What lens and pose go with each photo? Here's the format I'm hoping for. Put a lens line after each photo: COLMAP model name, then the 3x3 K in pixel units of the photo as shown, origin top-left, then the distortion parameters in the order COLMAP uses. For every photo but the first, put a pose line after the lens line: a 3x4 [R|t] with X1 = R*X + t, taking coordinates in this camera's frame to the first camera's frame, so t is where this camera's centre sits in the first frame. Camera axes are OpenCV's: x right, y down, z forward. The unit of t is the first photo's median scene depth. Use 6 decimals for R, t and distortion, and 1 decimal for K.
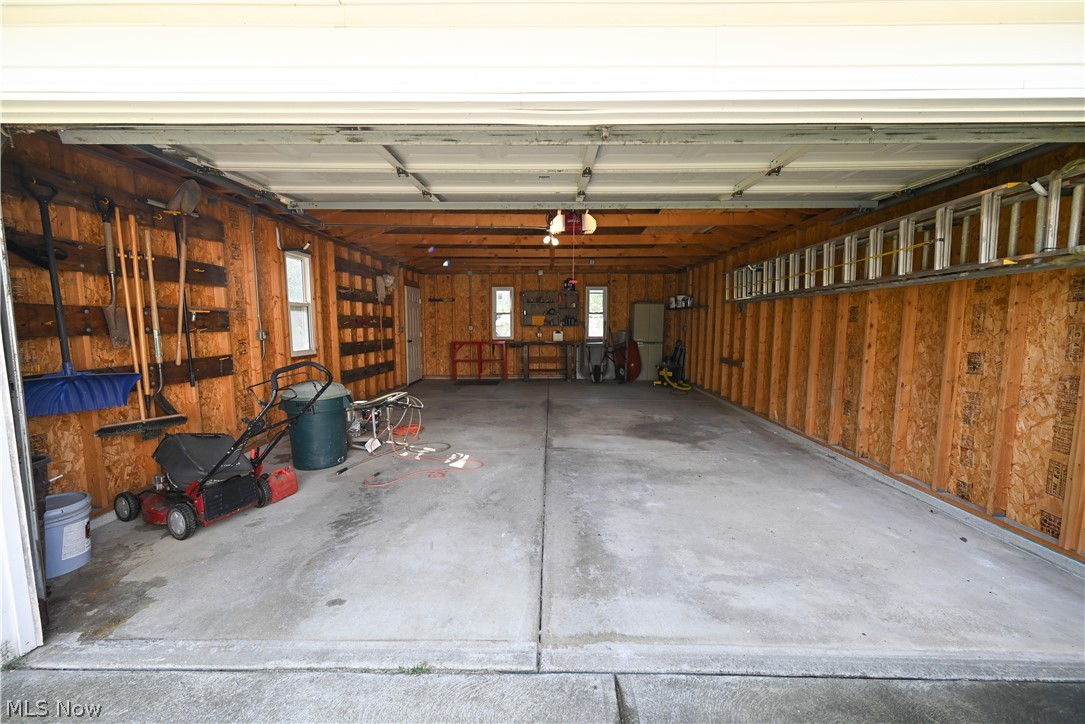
lens RADIAL K [[430.3, 0, 546.4], [0, 430.3, 364.8], [0, 0, 1]] dist [-0.000551, 0.000561]
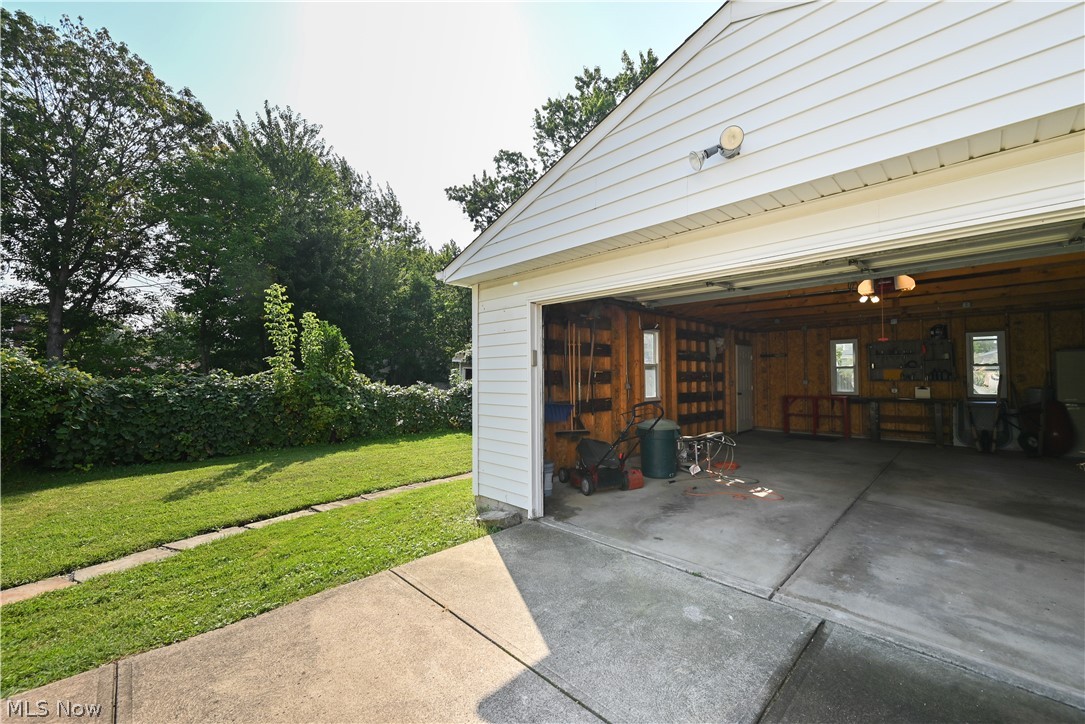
lens RADIAL K [[430.3, 0, 546.4], [0, 430.3, 364.8], [0, 0, 1]] dist [-0.000551, 0.000561]
pose [[0.721035, -0.020099, -0.692607, 0.187763], [-0.065037, 0.993203, -0.096529, 0.021731], [0.689839, 0.114645, 0.714827, -0.296528]]
